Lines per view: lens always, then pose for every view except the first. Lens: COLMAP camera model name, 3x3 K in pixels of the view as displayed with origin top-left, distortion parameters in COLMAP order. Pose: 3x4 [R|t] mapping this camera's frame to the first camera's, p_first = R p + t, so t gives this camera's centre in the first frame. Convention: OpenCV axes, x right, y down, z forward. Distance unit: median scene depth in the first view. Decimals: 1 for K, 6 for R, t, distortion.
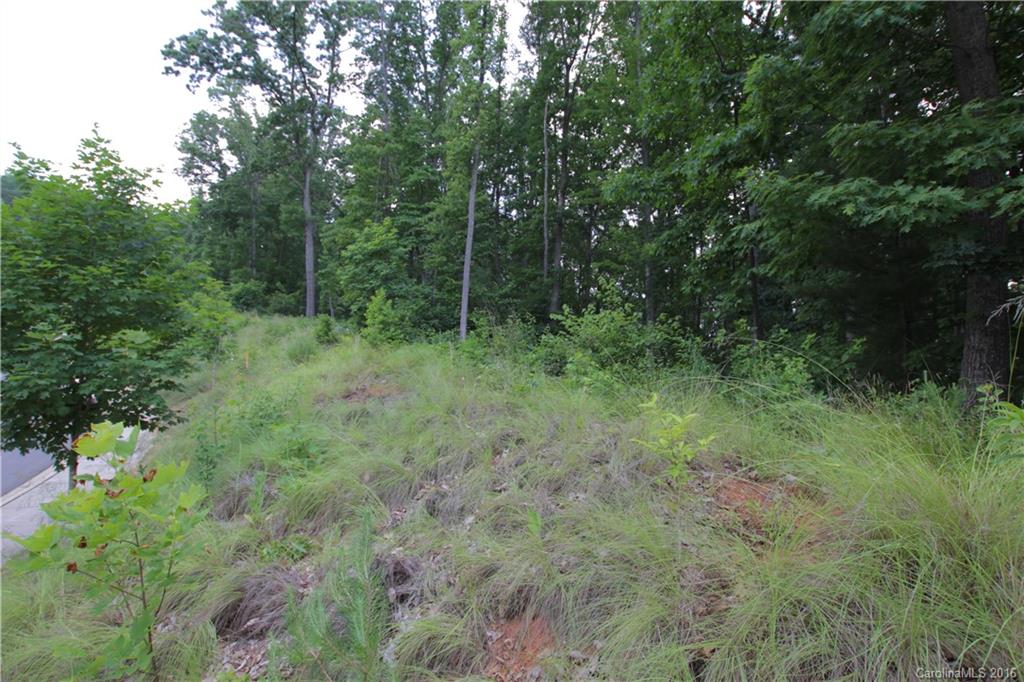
lens RADIAL K [[479.0, 0, 512.6], [0, 479.0, 356.2], [0, 0, 1]] dist [-0.038097, 0.007268]
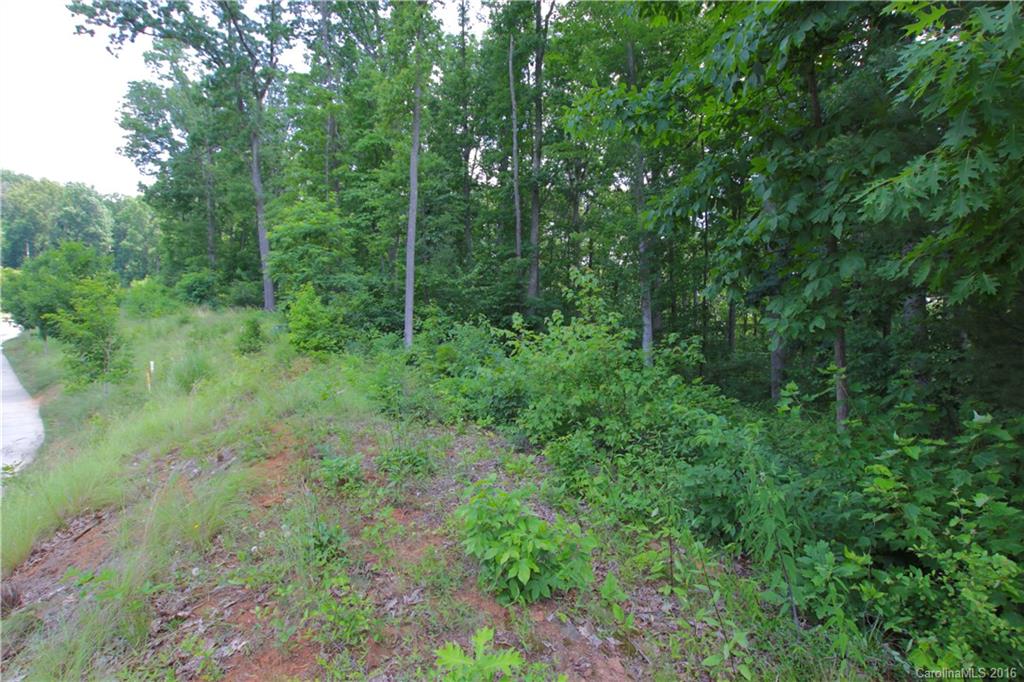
lens RADIAL K [[479.0, 0, 512.6], [0, 479.0, 356.2], [0, 0, 1]] dist [-0.038097, 0.007268]
pose [[0.999084, -0.042641, 0.003723, 0.027892], [0.042355, 0.997432, 0.057758, -0.024446], [-0.006177, -0.057548, 0.998324, 0.099661]]
